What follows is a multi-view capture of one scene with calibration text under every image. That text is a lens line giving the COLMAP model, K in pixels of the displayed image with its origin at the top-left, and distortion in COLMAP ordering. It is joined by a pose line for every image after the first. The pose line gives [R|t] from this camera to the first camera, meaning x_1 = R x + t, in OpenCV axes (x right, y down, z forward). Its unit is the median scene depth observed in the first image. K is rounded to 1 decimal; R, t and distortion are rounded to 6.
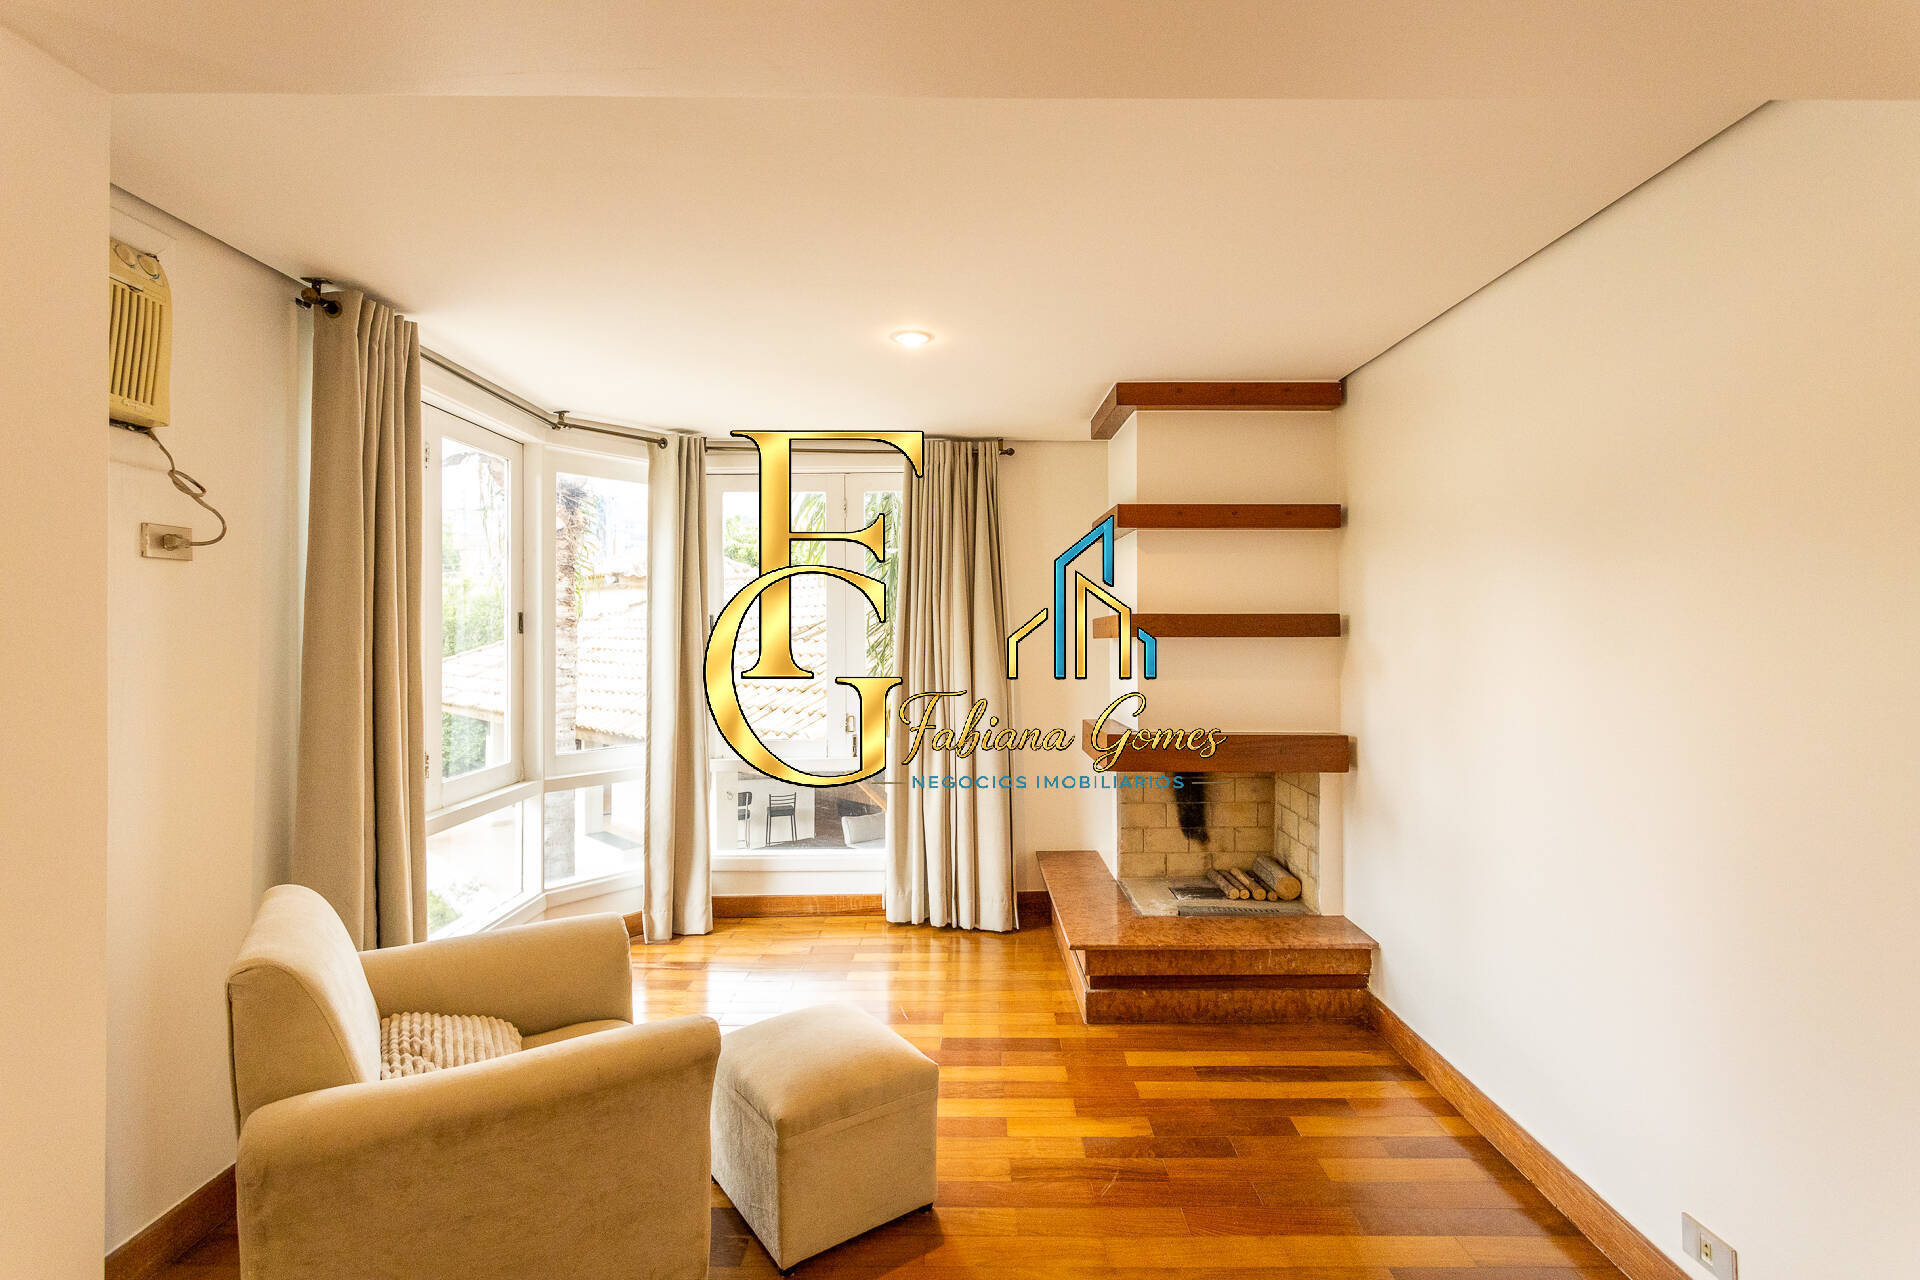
lens RADIAL K [[921.4, 0, 962.1], [0, 921.4, 626.2], [0, 0, 1]] dist [-0.000248, 0.002495]
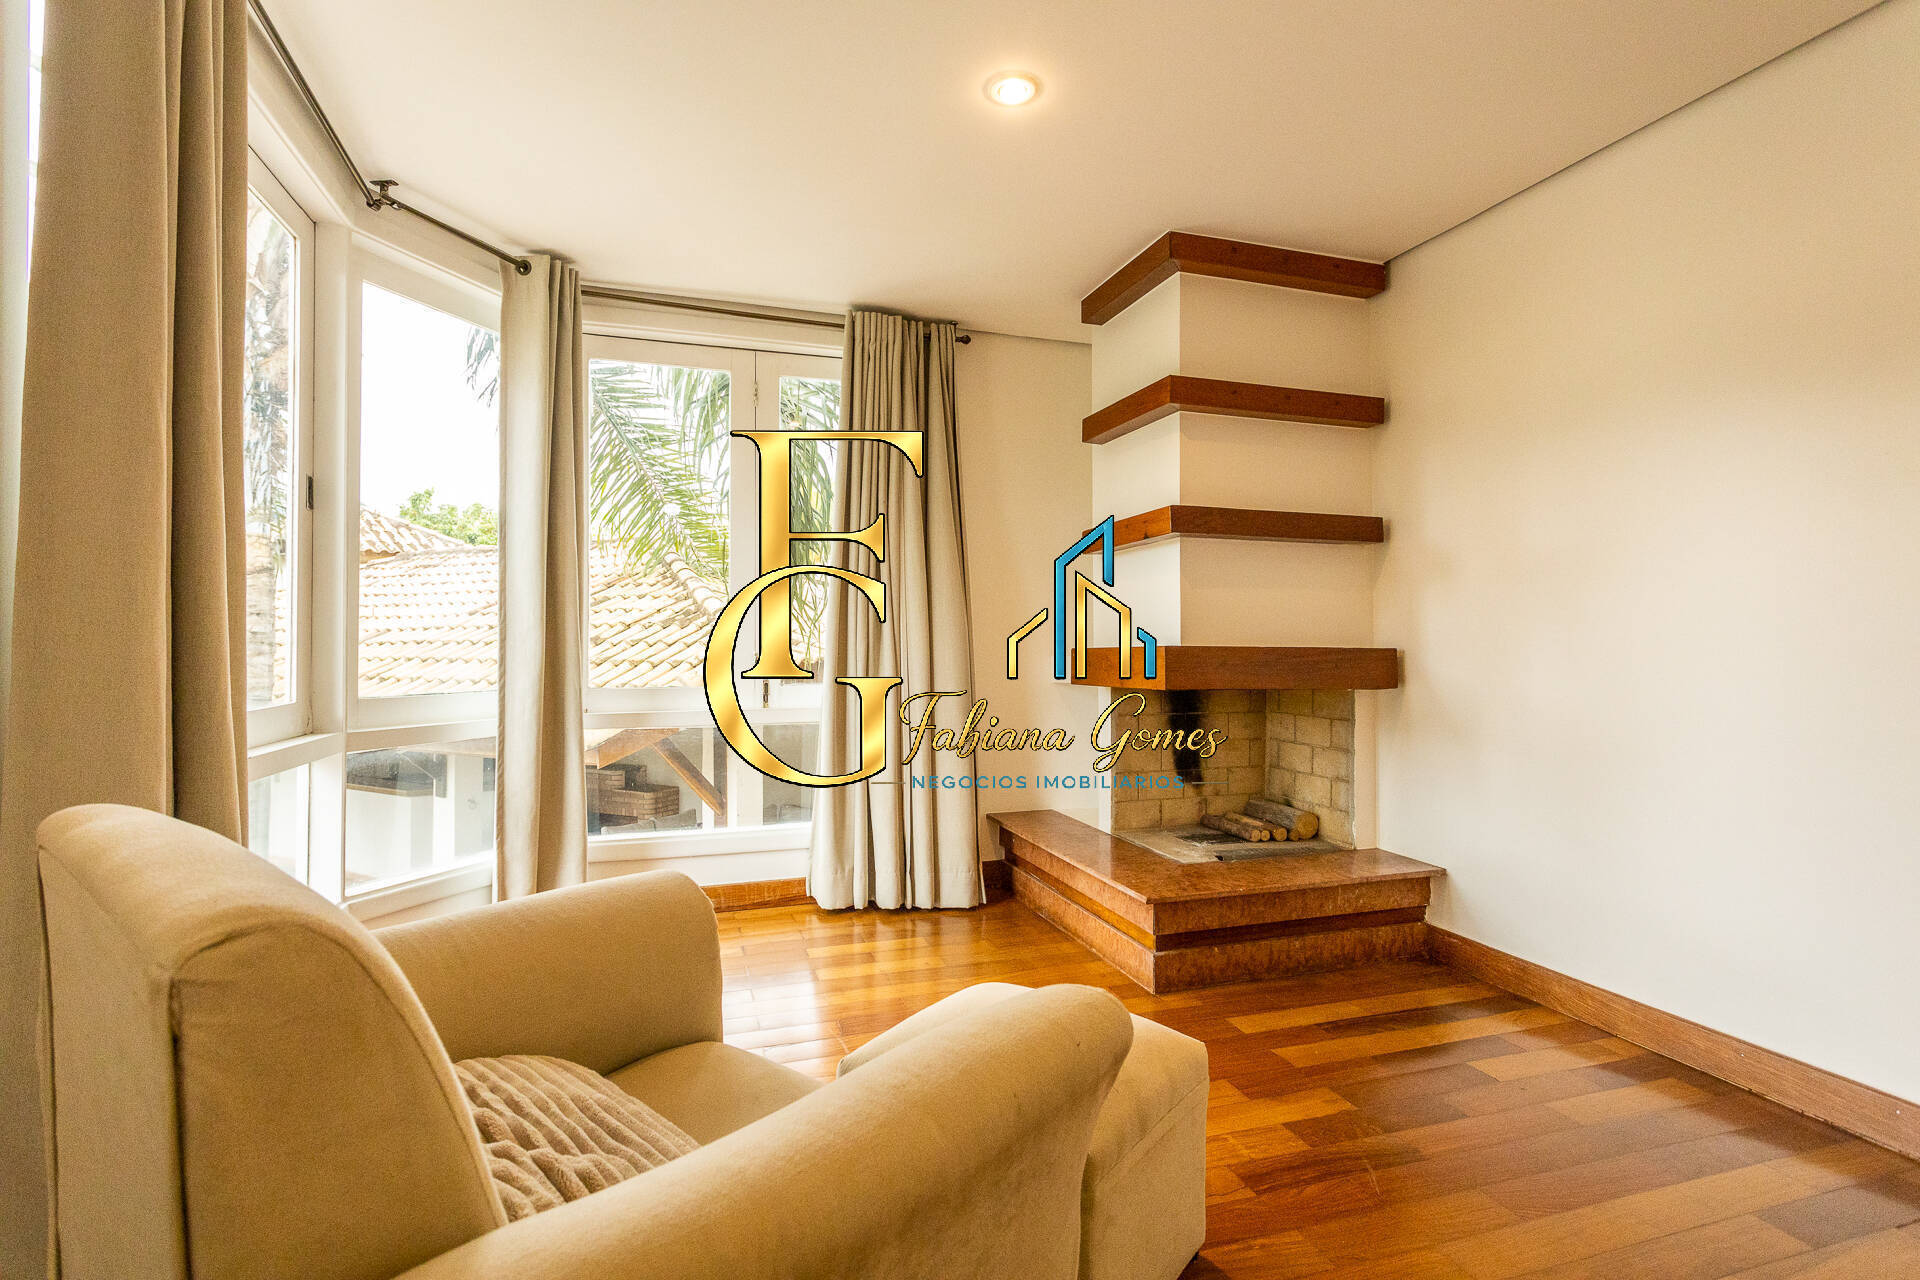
lens RADIAL K [[921.4, 0, 968.6], [0, 921.4, 636.8], [0, 0, 1]] dist [-0.000248, 0.002495]
pose [[0.949869, 0.007250, 0.312563, -0.260661], [-0.005516, 0.999964, -0.006431, 0.110457], [-0.312598, 0.004384, 0.949875, 0.250510]]
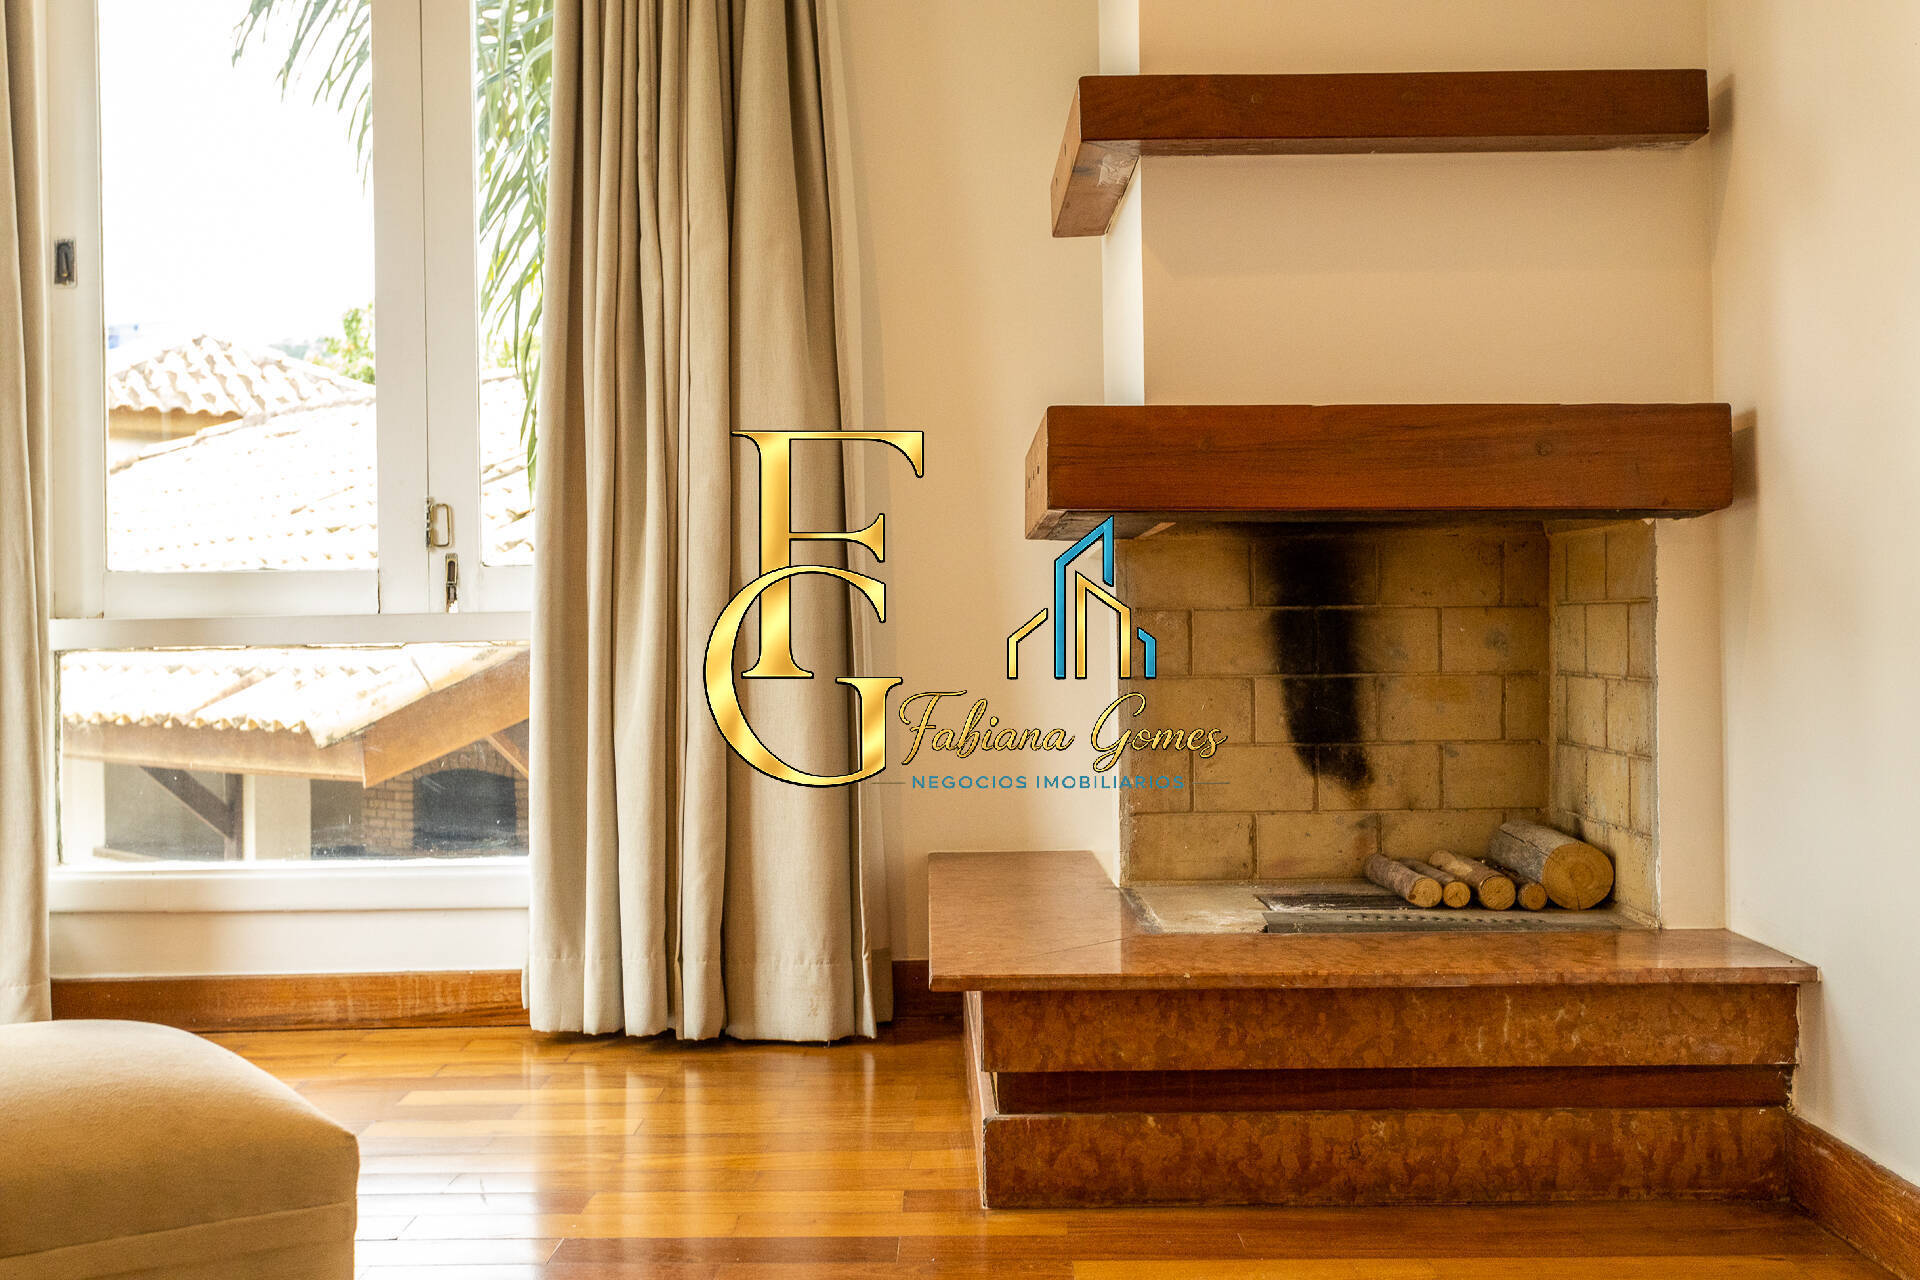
lens RADIAL K [[2107.1, 0, 914.8], [0, 2107.1, 619.3], [0, 0, 1]] dist [0.005904, 0.000000]
pose [[0.999886, -0.008682, -0.012327, 0.110251], [0.008688, 0.999962, 0.000398, 0.189833], [0.012323, -0.000505, 0.999924, 0.178493]]
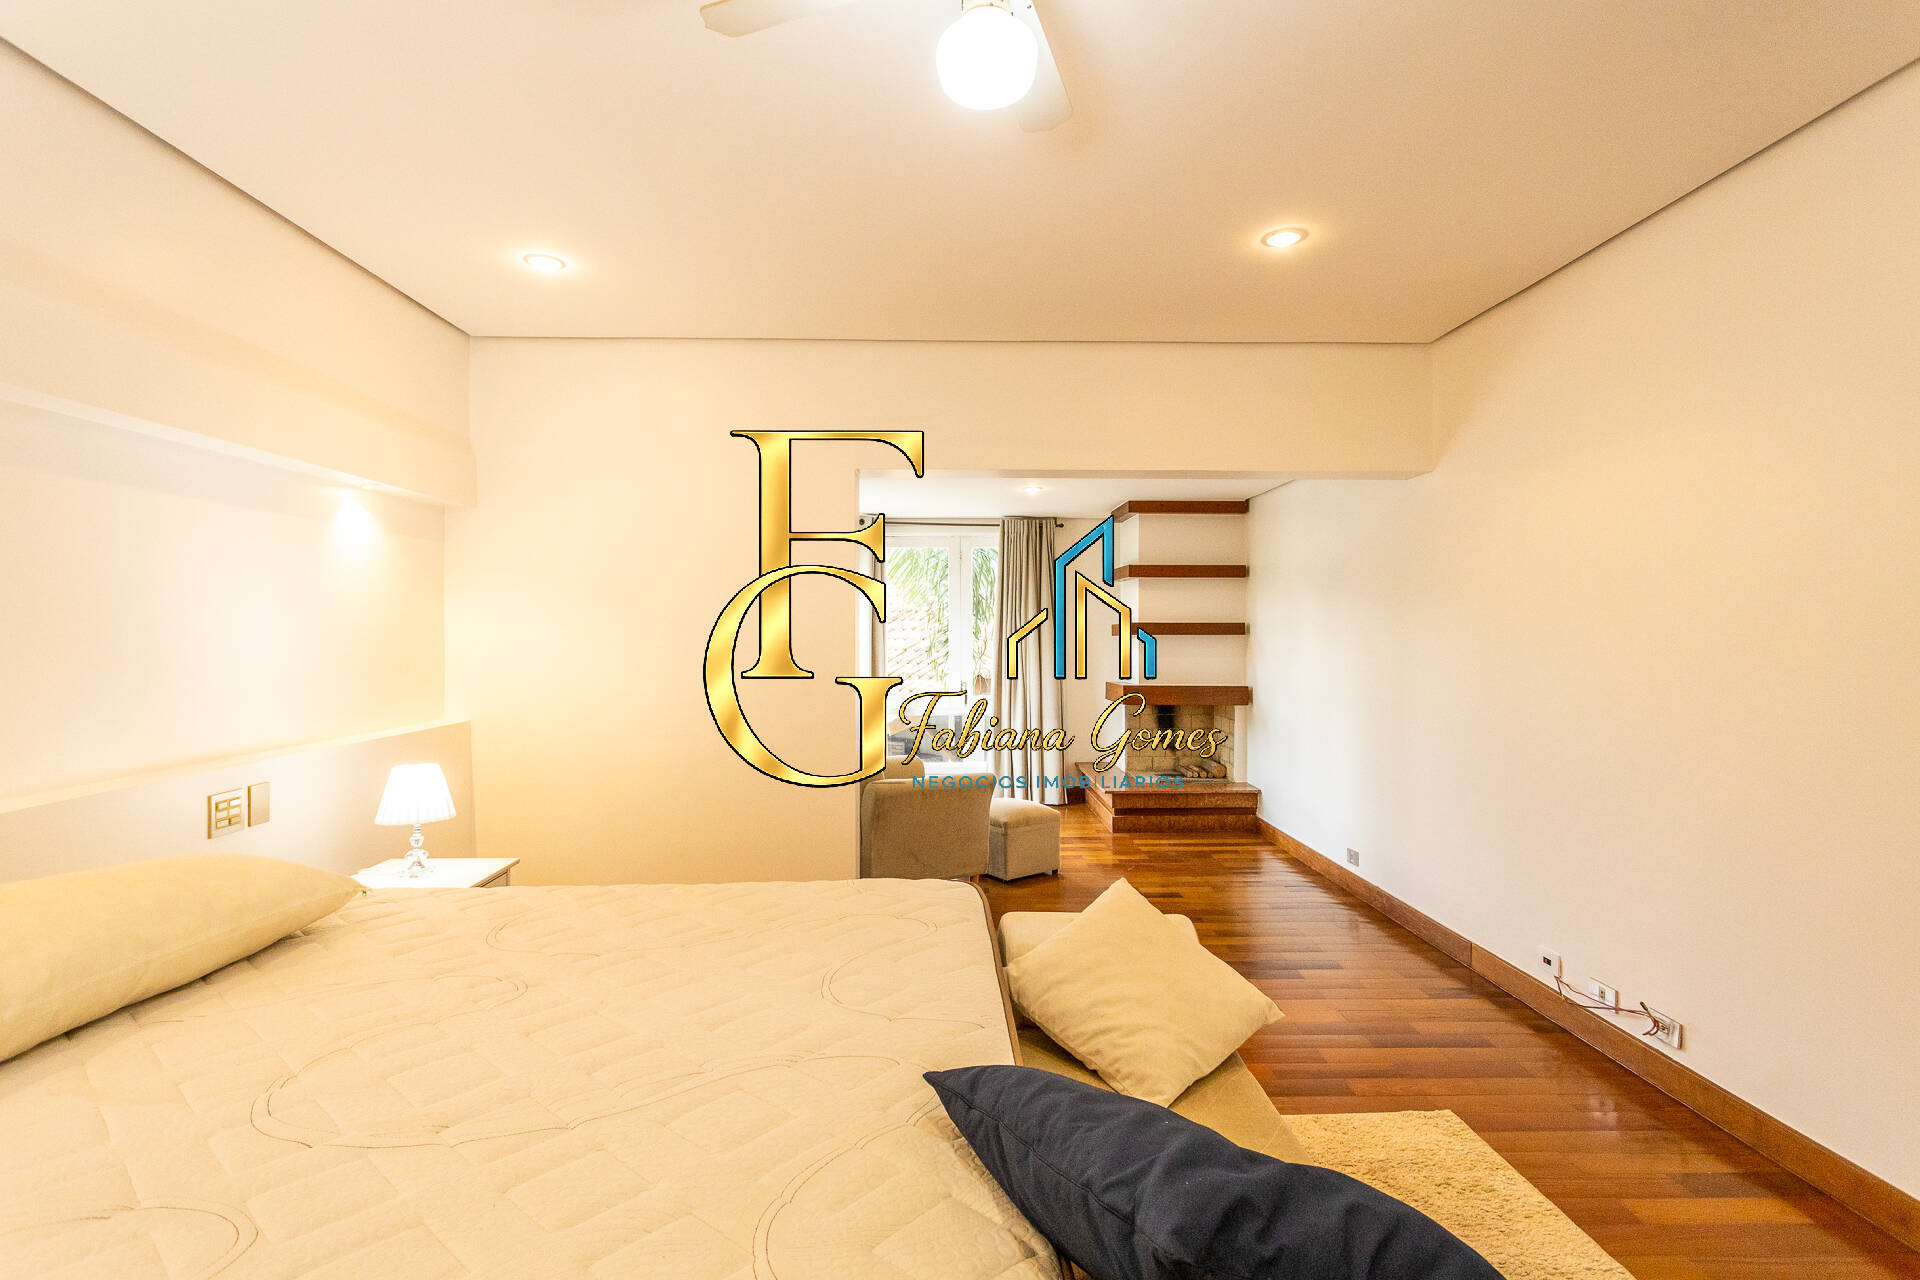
lens RADIAL K [[921.4, 0, 957.7], [0, 921.4, 650.3], [0, 0, 1]] dist [-0.000248, 0.002495]
pose [[0.999851, -0.000488, 0.017254, -0.209300], [0.000066, 0.999701, 0.024435, -0.002585], [-0.017261, -0.024431, 0.999552, -0.864519]]
